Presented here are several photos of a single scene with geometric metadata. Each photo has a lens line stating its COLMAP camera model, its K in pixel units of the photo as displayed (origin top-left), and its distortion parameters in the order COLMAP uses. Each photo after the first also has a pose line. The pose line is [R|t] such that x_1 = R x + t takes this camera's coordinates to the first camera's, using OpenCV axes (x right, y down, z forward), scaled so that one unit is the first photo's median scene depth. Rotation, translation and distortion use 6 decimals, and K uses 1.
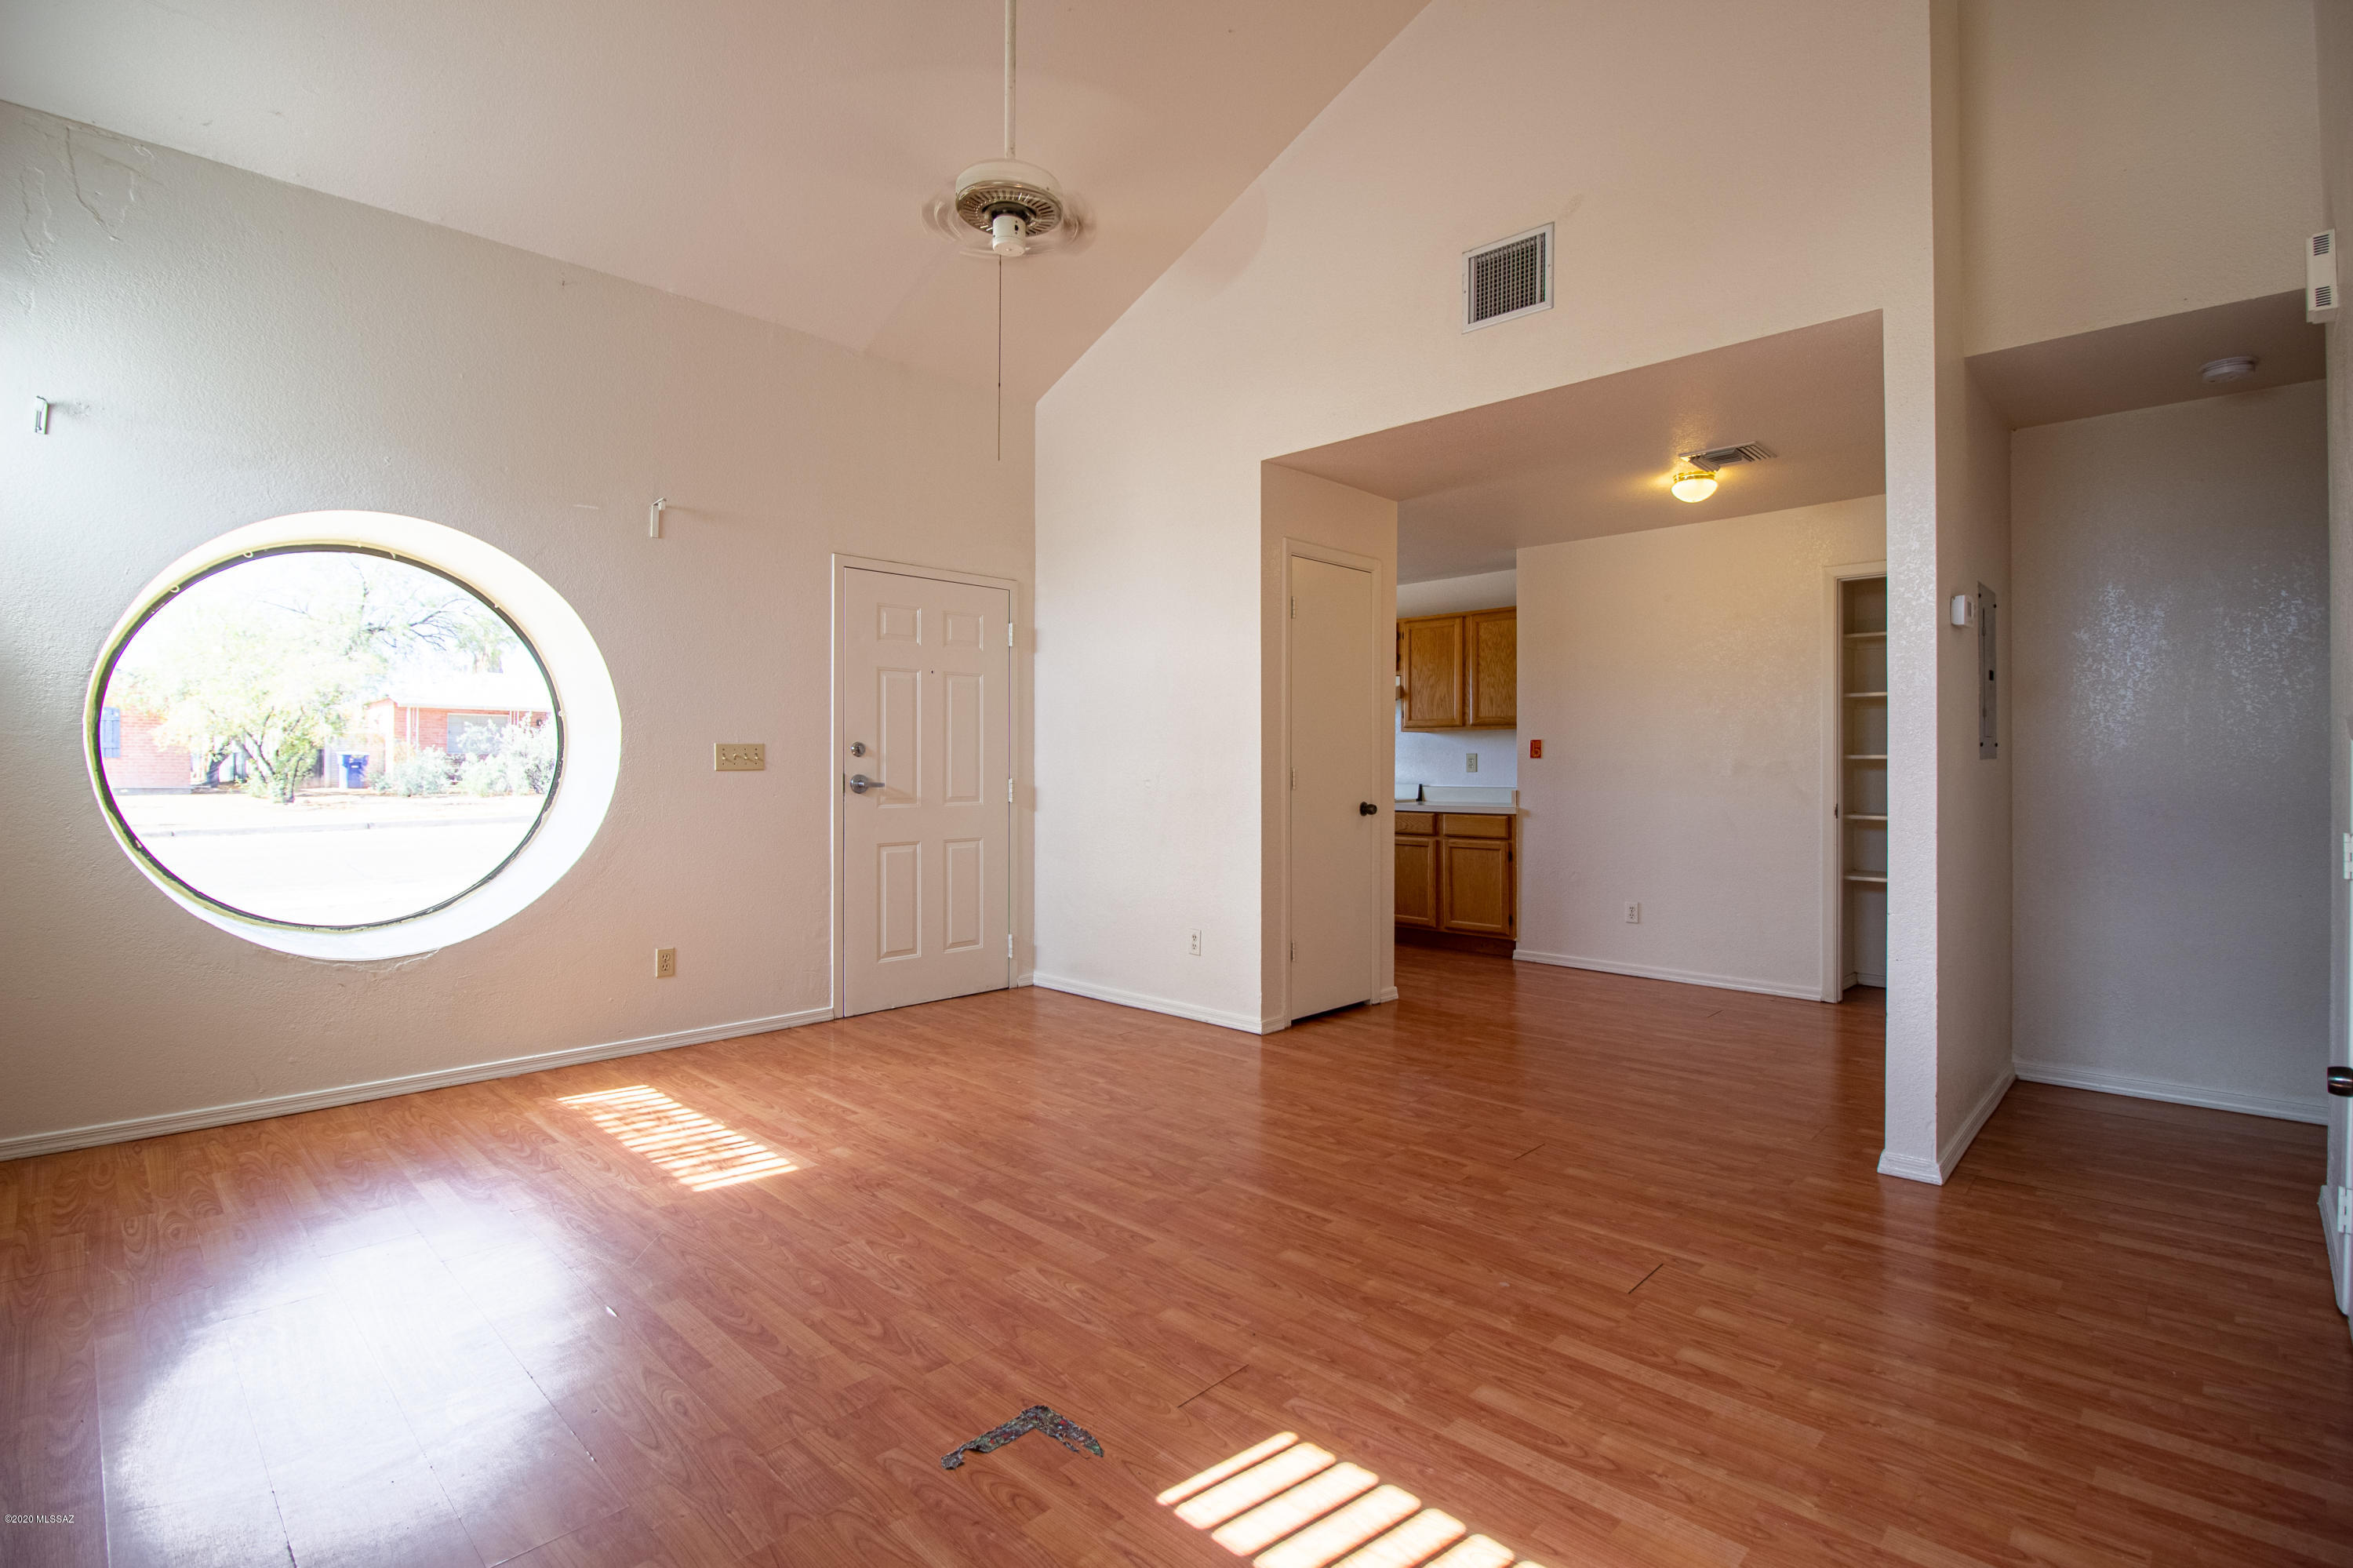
lens RADIAL K [[1095.9, 0, 1162.8], [0, 1095.9, 768.1], [0, 0, 1]] dist [-0.002391, 0.001080]
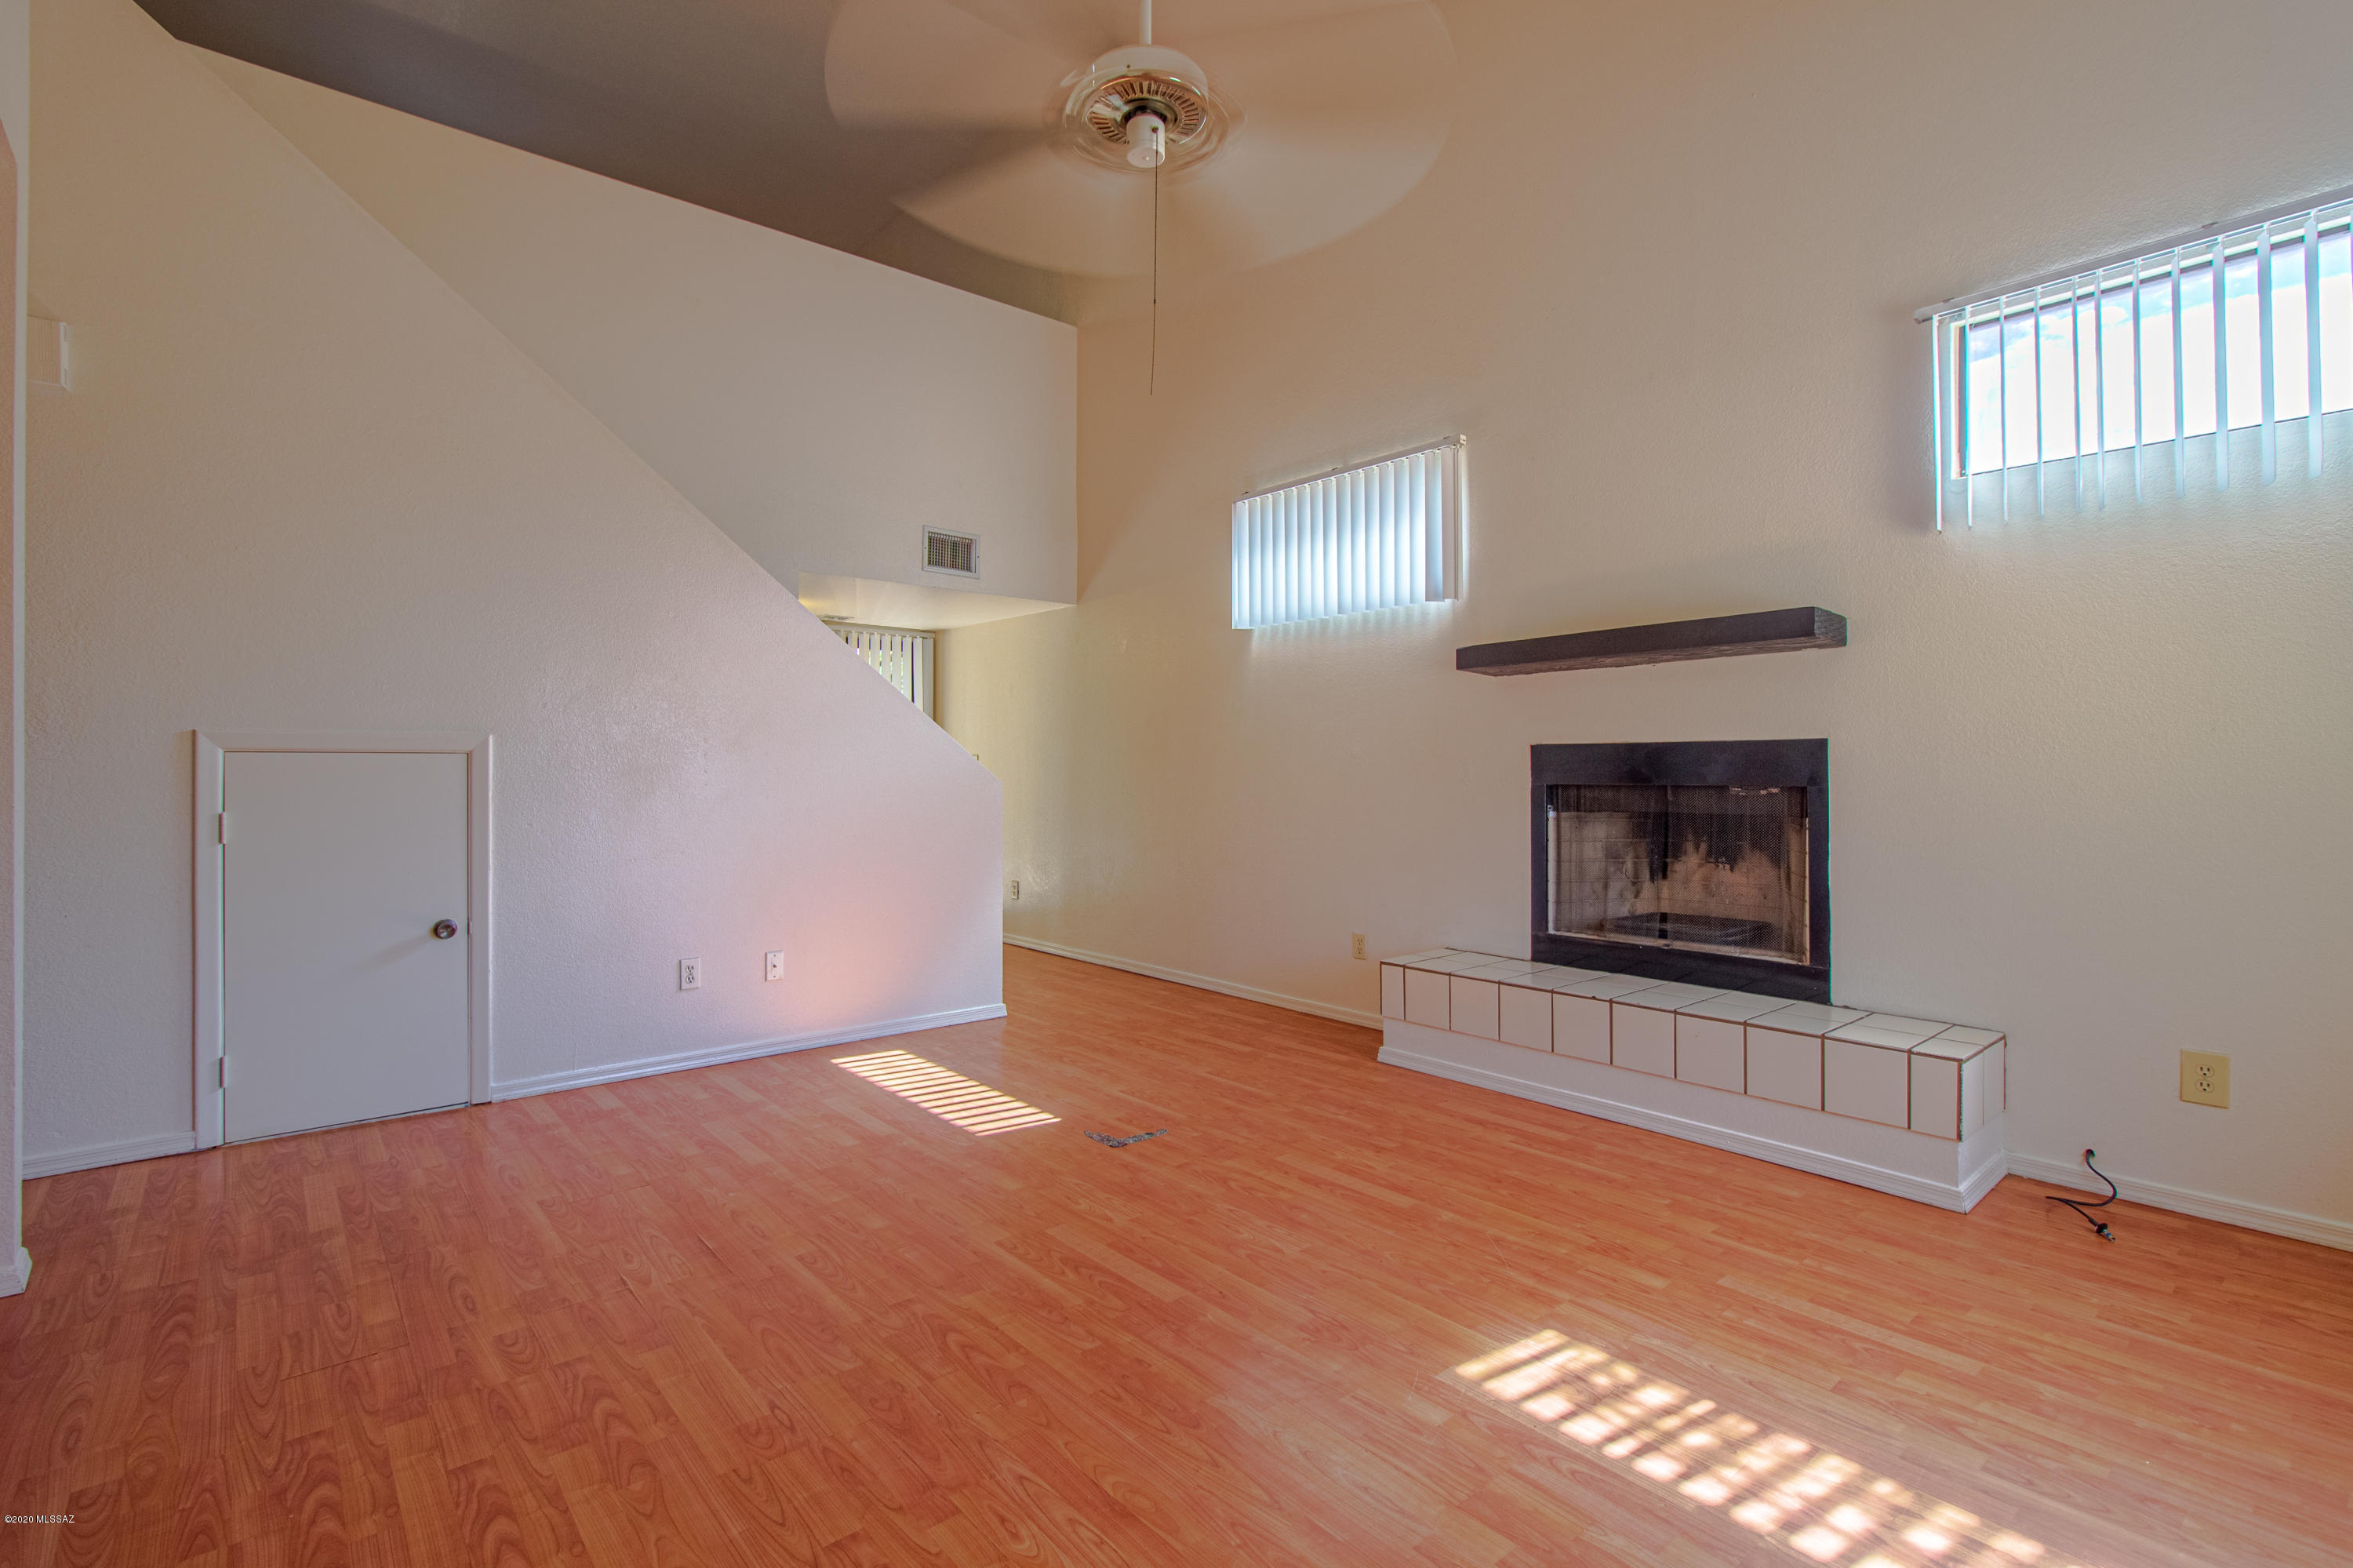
lens RADIAL K [[1095.9, 0, 1191.1], [0, 1095.9, 765.6], [0, 0, 1]] dist [-0.002391, 0.001080]
pose [[-0.997567, -0.002390, 0.069680, -0.227079], [-0.002408, 0.999997, -0.000174, -0.004089], [-0.069680, -0.000341, -0.997569, 1.767854]]
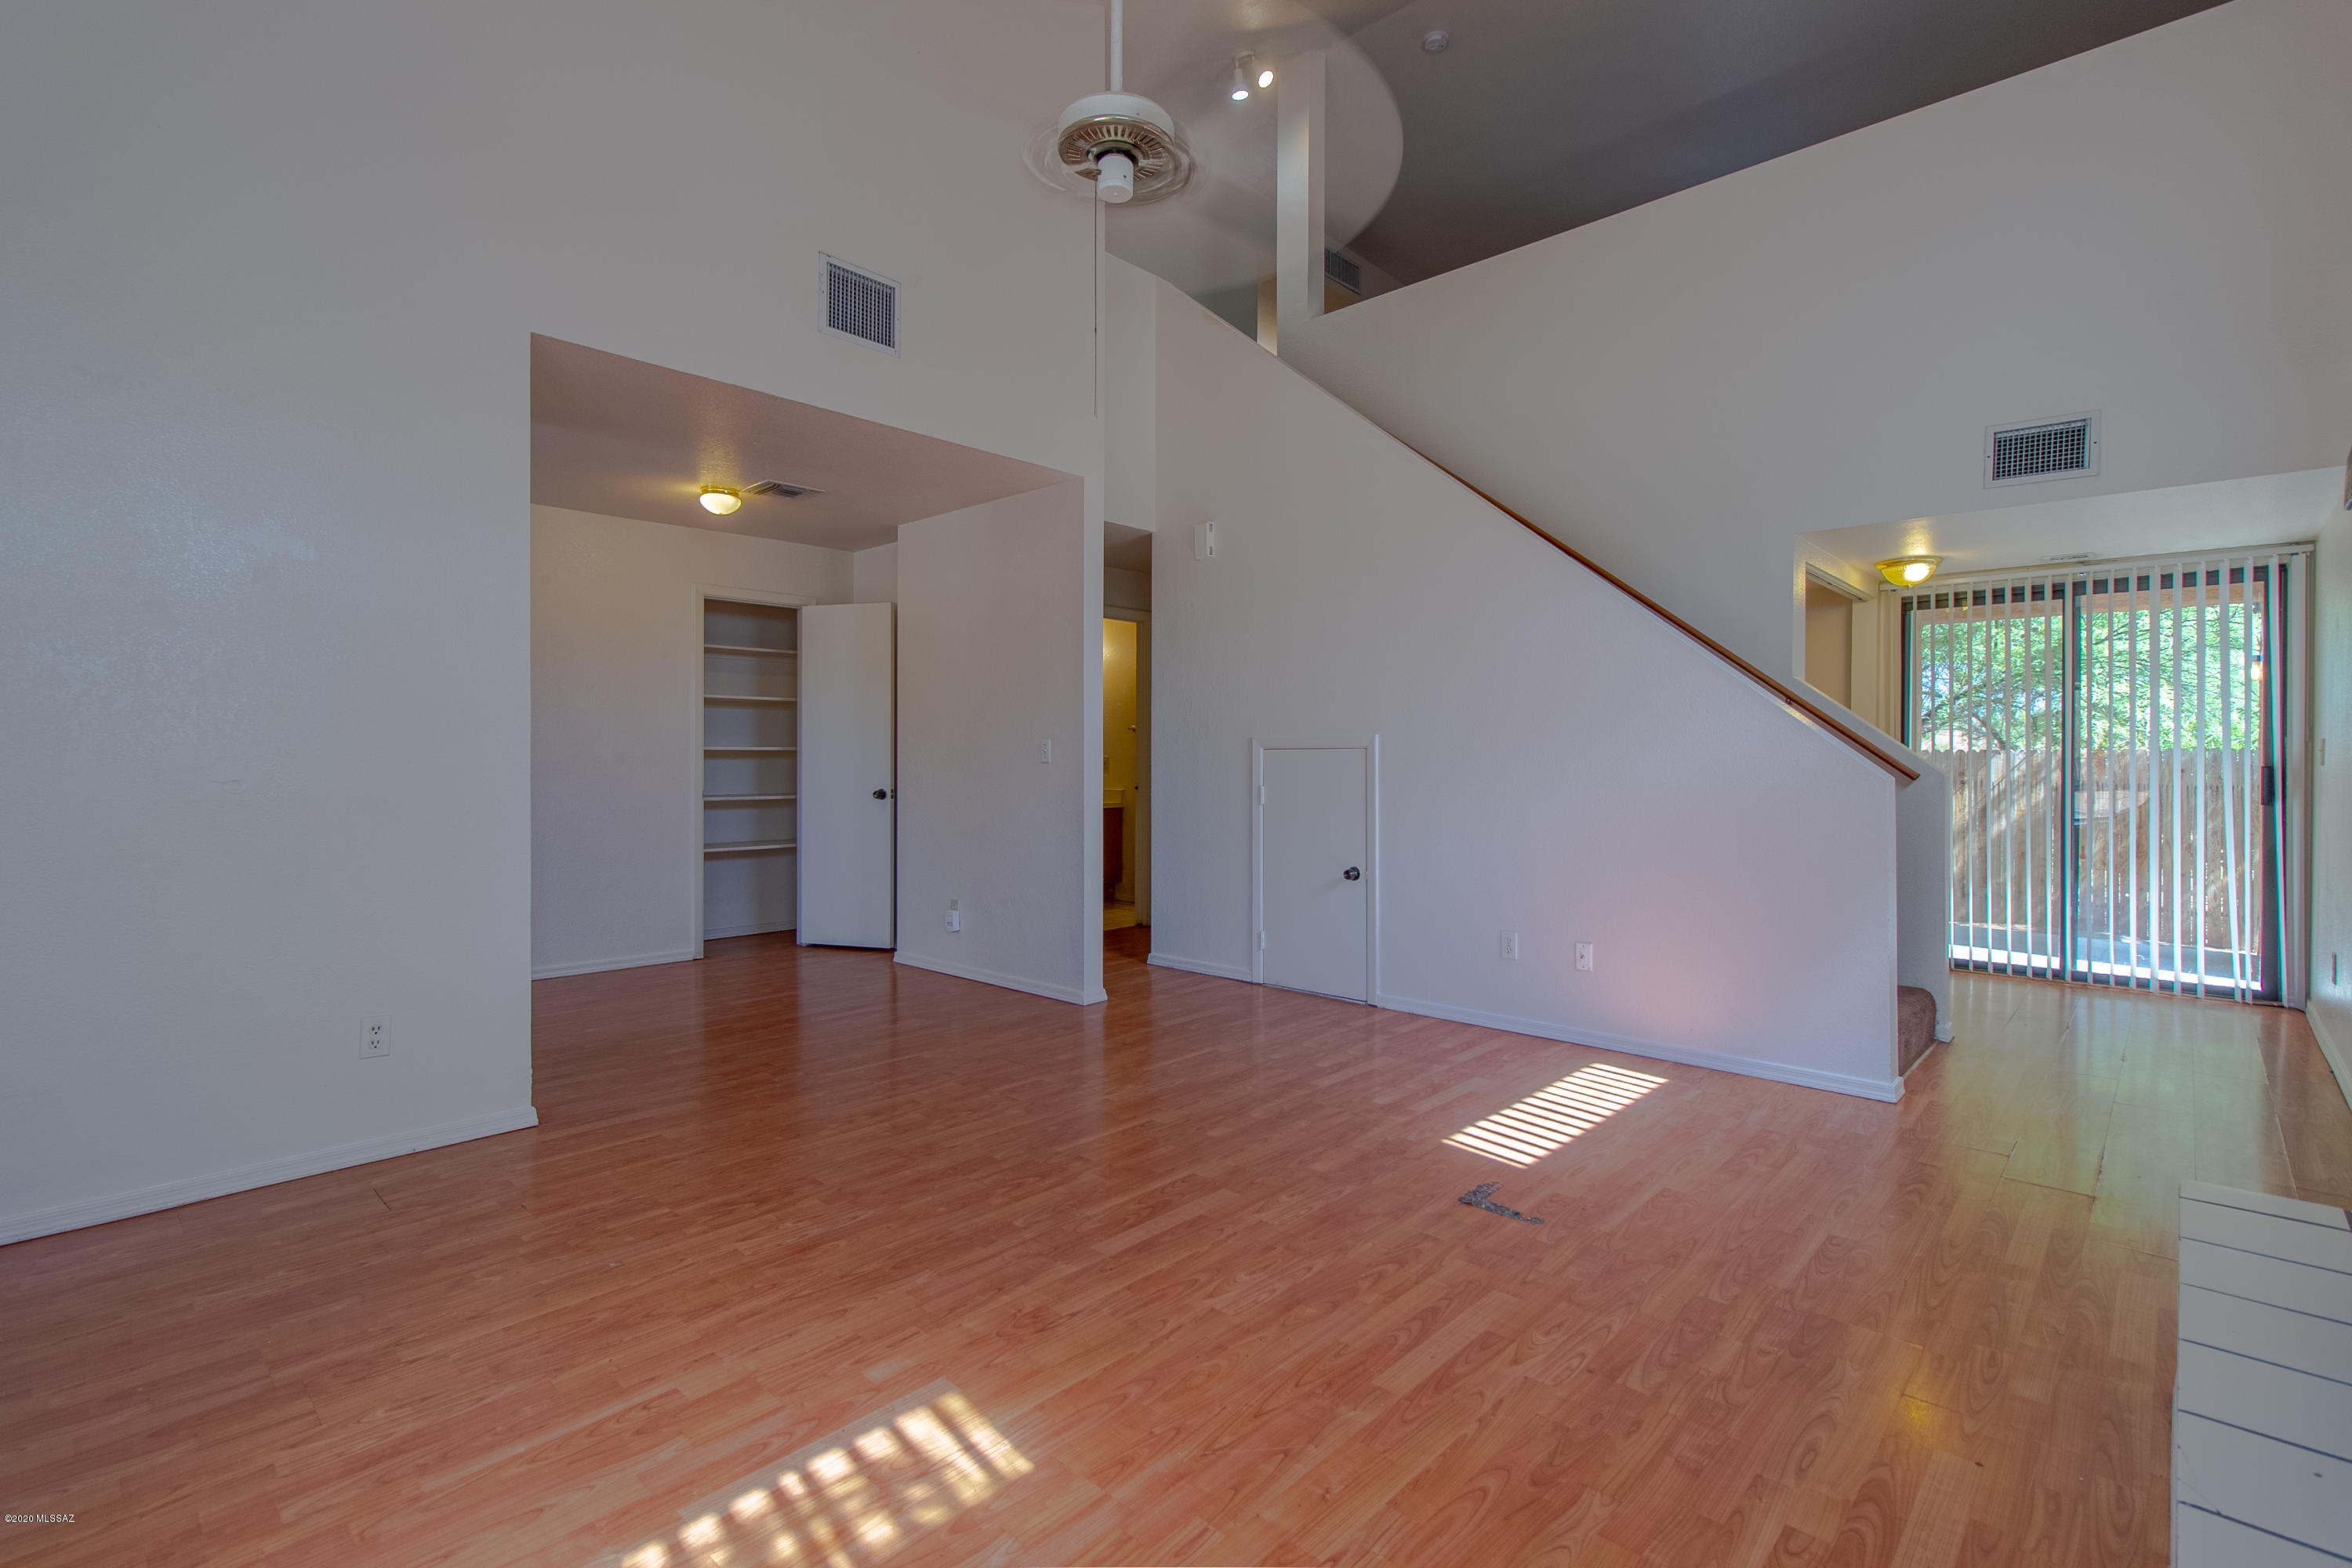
lens RADIAL K [[1095.4, 0, 1181.2], [0, 1095.4, 773.1], [0, 0, 1]] dist [-0.002391, 0.001080]
pose [[-0.031244, -0.016460, 0.999376, -1.018944], [-0.000402, 0.999865, 0.016456, -0.005672], [-0.999512, 0.000112, -0.031247, 0.933234]]
